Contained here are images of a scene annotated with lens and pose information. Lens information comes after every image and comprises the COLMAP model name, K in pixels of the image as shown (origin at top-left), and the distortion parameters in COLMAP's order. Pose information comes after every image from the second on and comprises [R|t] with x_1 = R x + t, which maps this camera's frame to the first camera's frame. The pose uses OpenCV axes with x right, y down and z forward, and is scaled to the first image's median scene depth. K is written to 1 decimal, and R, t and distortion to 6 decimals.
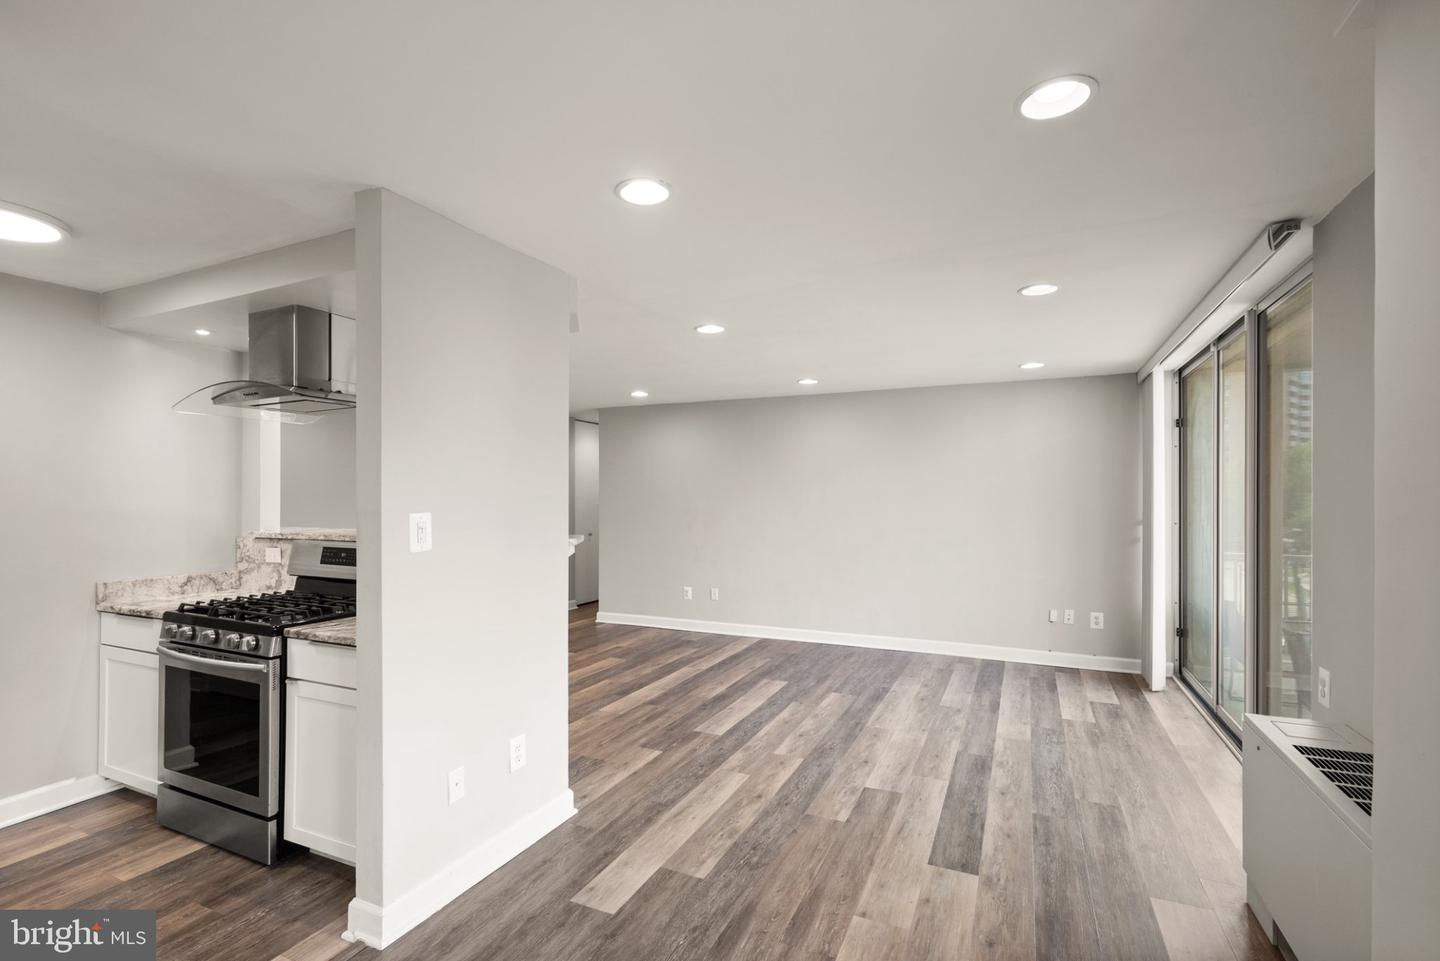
lens RADIAL K [[660.9, 0, 715.4], [0, 660.9, 477.3], [0, 0, 1]] dist [0.002292, 0.000202]
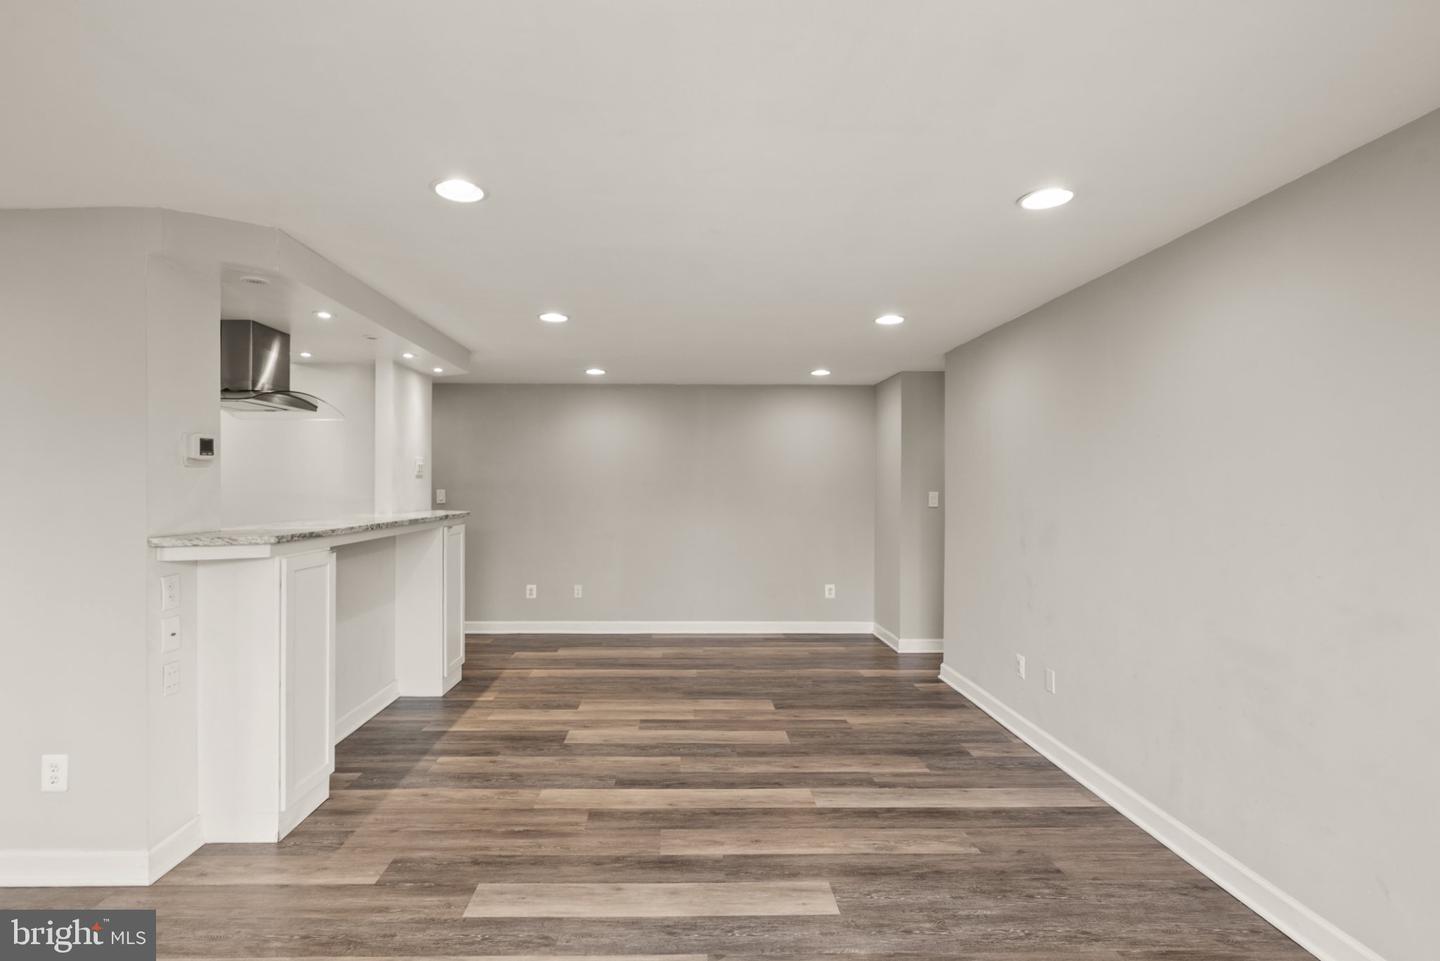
lens RADIAL K [[672.7, 0, 692.5], [0, 672.7, 481.0], [0, 0, 1]] dist [-0.003095, 0.000343]
pose [[0.436438, -0.005290, -0.899719, 0.587715], [0.024187, 0.999690, 0.005855, 0.026150], [0.899409, -0.024317, 0.436431, 0.917136]]
